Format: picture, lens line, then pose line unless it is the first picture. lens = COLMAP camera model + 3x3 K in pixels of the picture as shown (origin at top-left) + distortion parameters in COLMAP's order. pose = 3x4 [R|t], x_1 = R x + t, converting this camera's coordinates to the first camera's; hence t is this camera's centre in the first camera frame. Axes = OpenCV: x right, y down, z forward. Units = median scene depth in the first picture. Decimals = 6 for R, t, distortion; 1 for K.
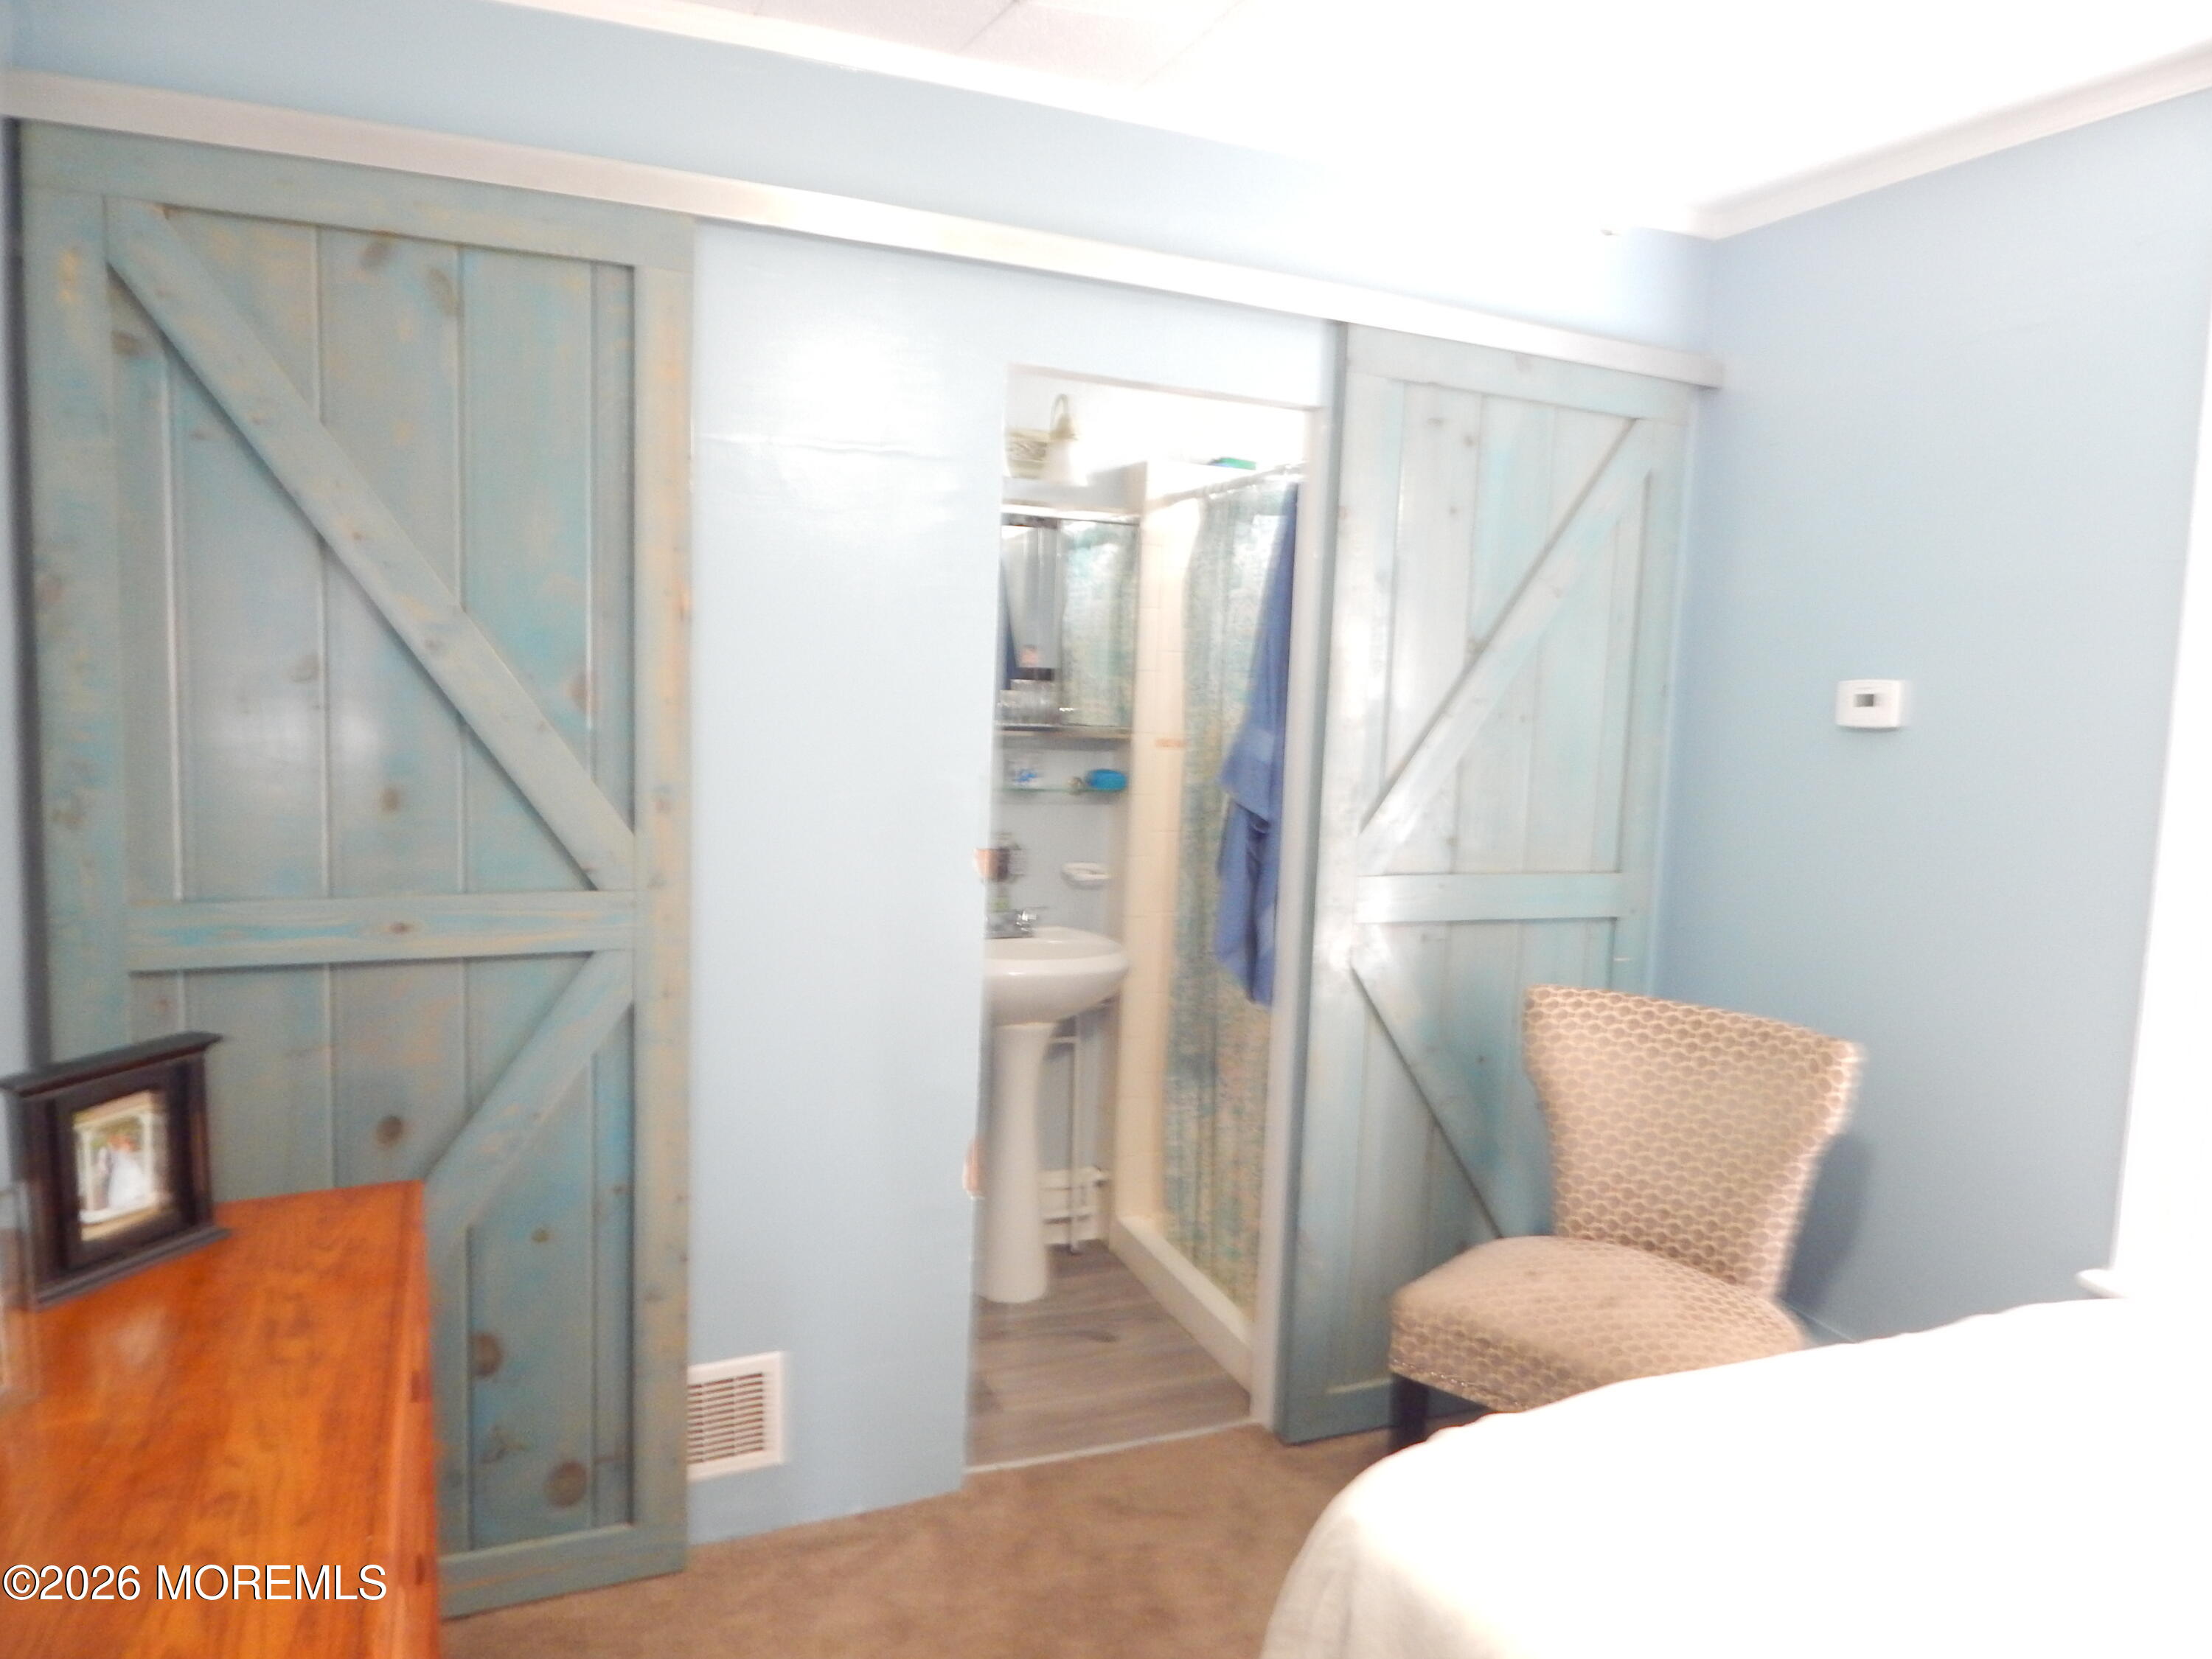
lens RADIAL K [[1414.8, 0, 1134.2], [0, 1414.8, 796.4], [0, 0, 1]] dist [0.005156, 0.000645]
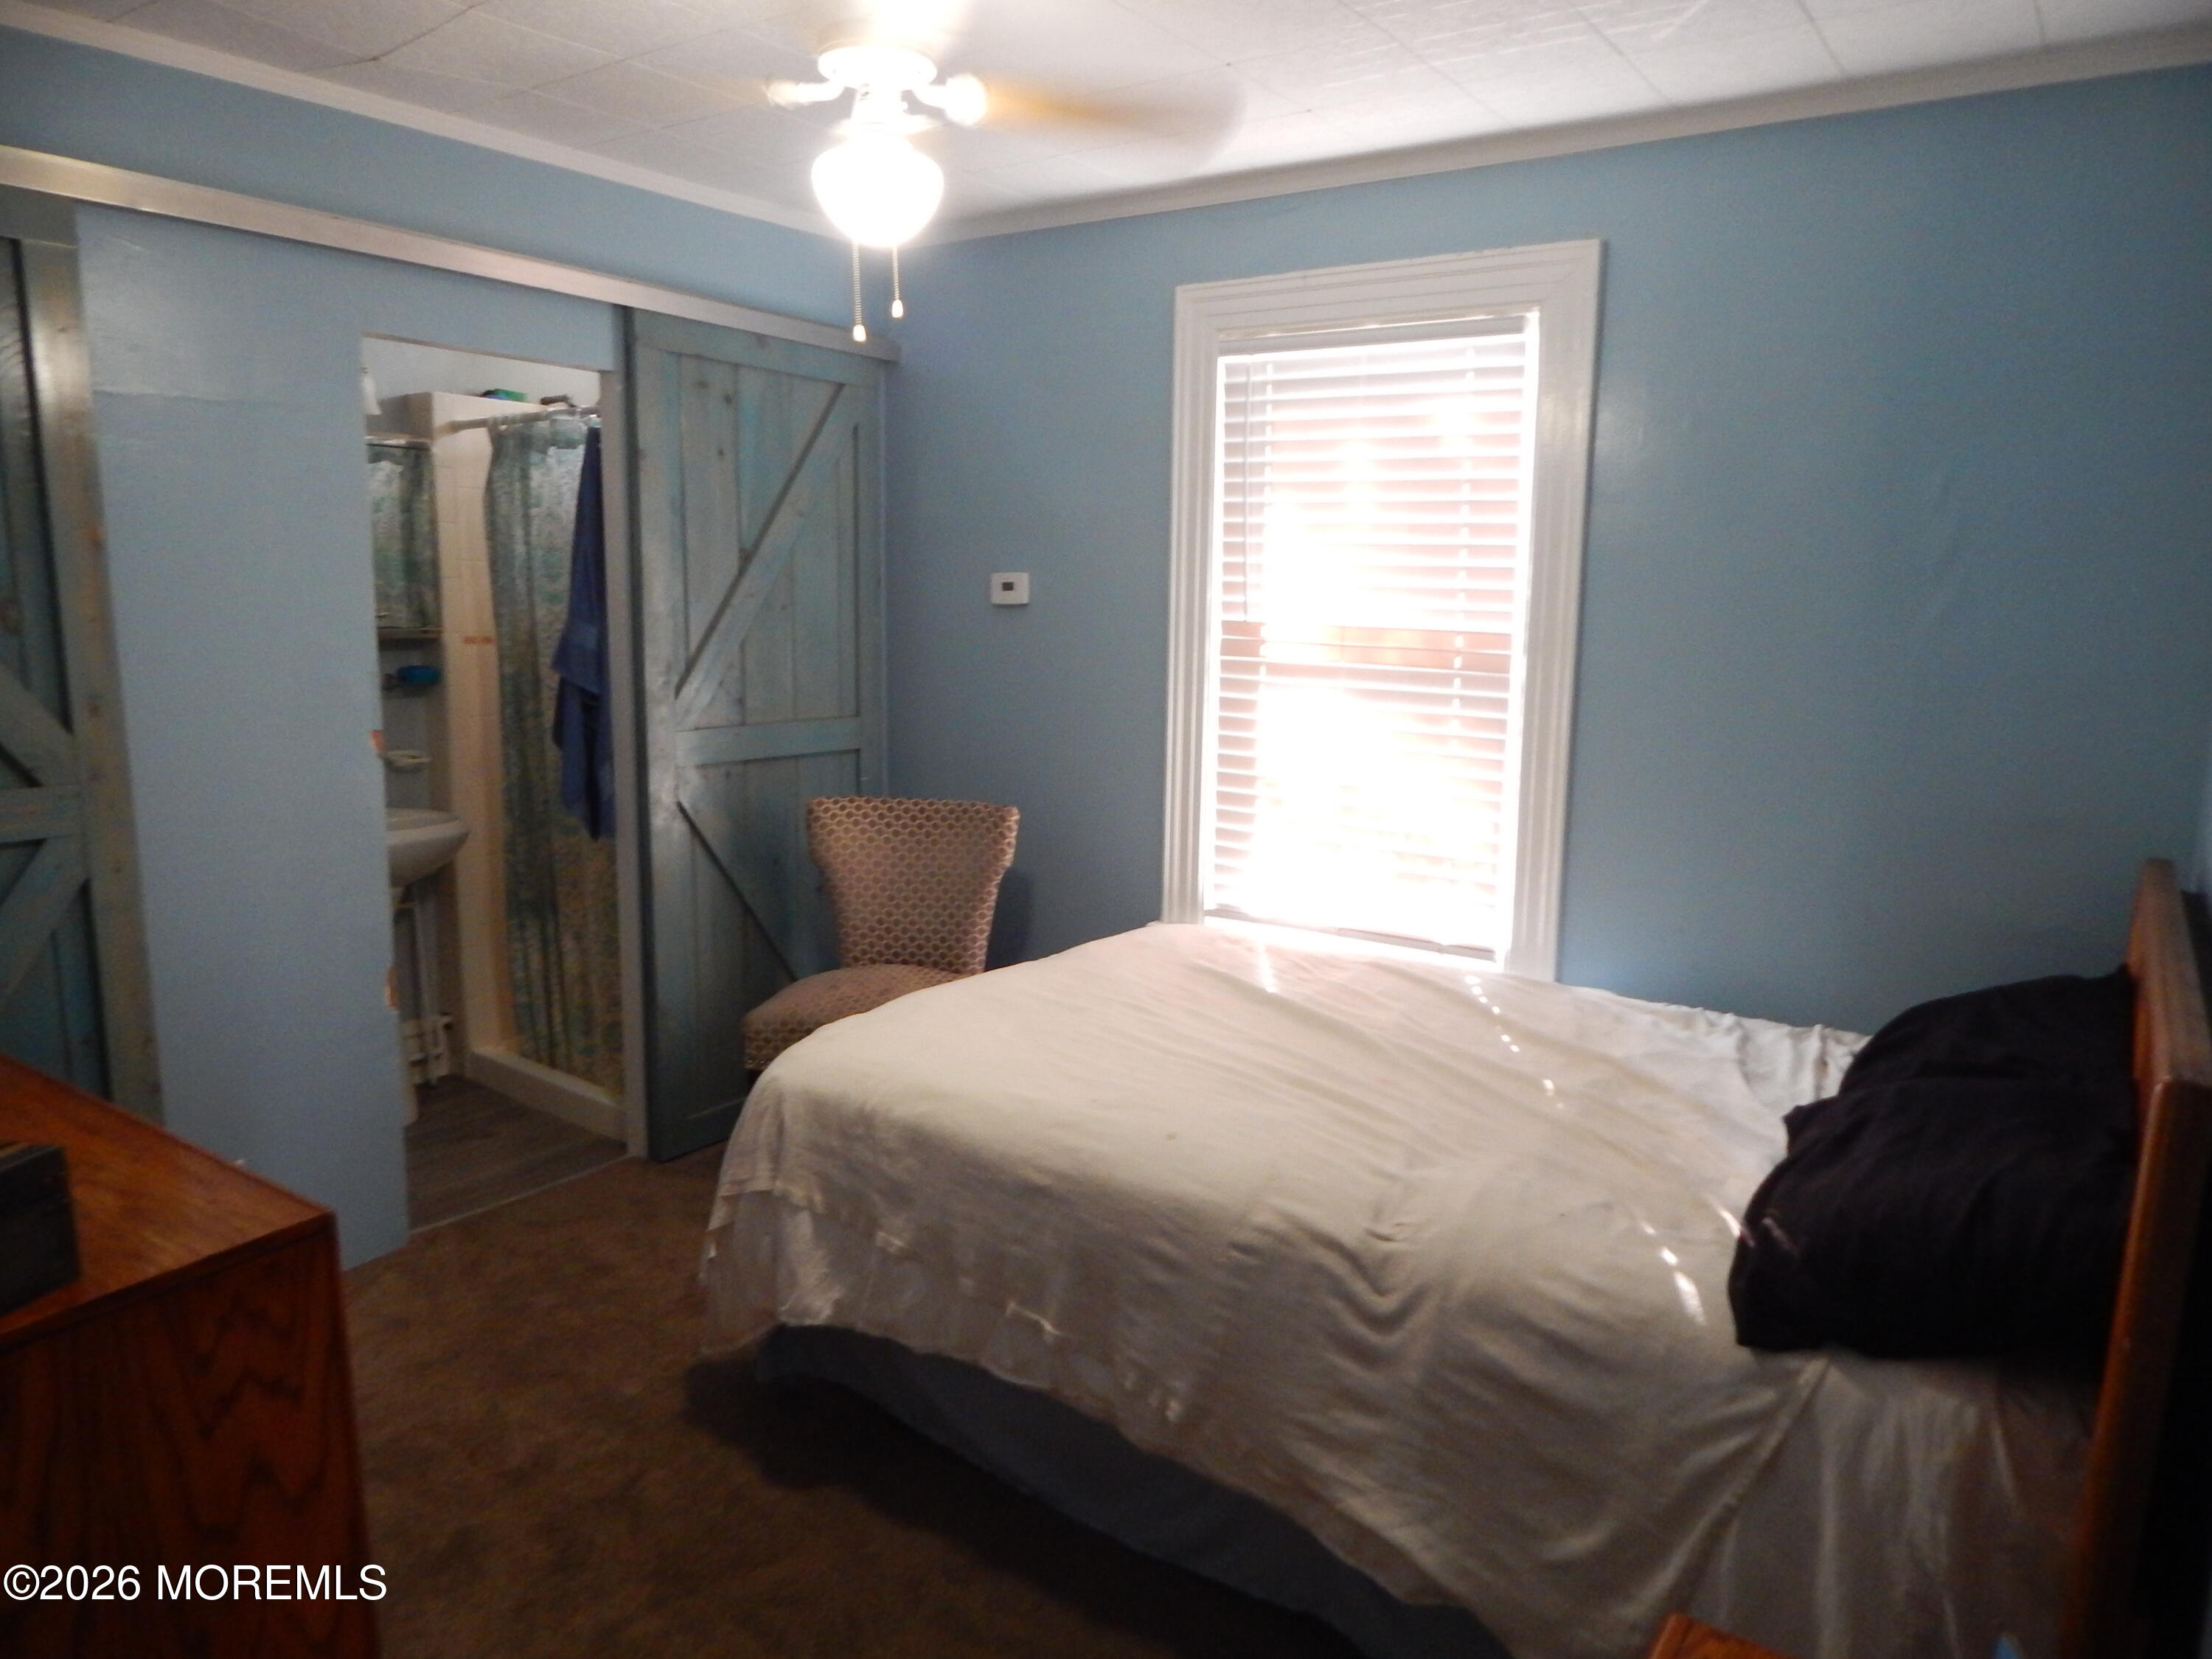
lens RADIAL K [[1414.8, 0, 1134.2], [0, 1414.8, 796.4], [0, 0, 1]] dist [0.005156, 0.000645]
pose [[0.846572, -0.108307, 0.521139, -0.171382], [0.067162, 0.992989, 0.097269, 0.016246], [-0.528020, -0.047345, 0.847911, -0.345359]]
